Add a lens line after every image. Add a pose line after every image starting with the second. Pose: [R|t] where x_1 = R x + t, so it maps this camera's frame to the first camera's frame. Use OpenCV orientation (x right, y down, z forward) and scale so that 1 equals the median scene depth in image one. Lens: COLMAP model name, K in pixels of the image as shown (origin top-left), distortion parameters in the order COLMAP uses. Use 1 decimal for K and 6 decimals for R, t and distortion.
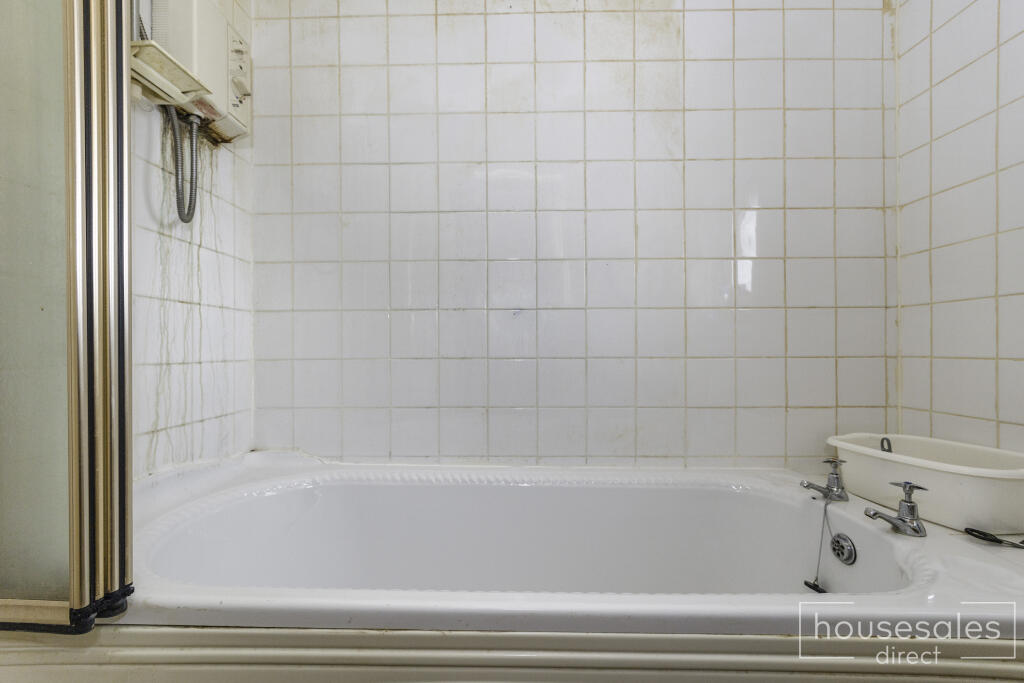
lens RADIAL K [[397.5, 0, 512.0], [0, 397.5, 341.5], [0, 0, 1]] dist [0.000855, 0.000221]
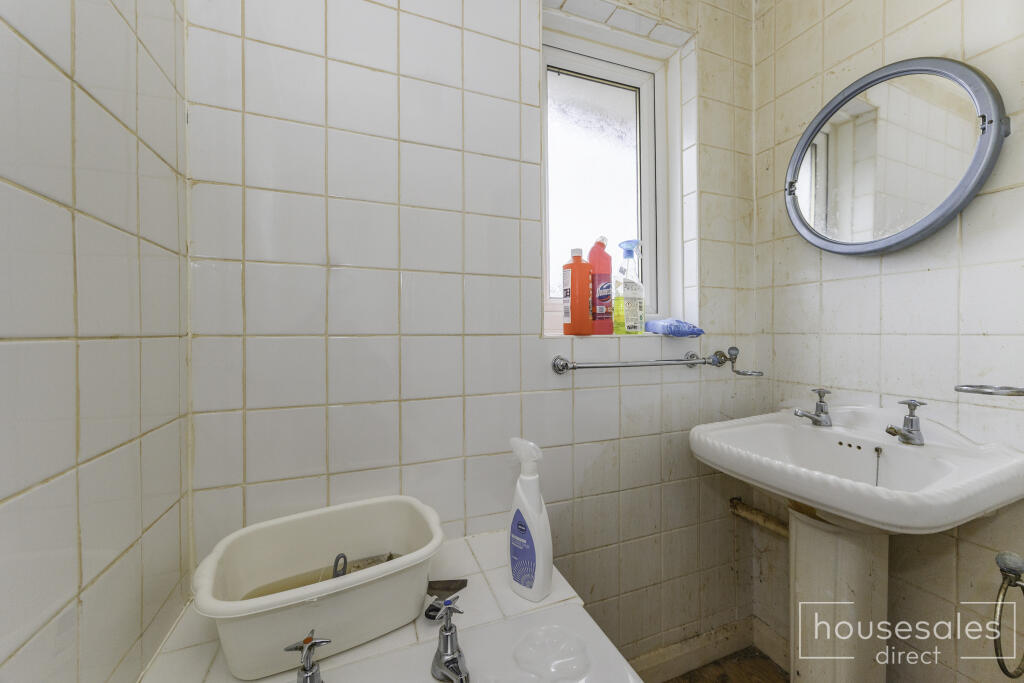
lens RADIAL K [[397.5, 0, 512.0], [0, 397.5, 341.5], [0, 0, 1]] dist [0.000855, 0.000221]
pose [[-0.375938, 0.001634, 0.926643, 0.197896], [-0.003238, 0.999990, -0.003077, -0.083430], [-0.926639, -0.004157, -0.375929, 0.819791]]
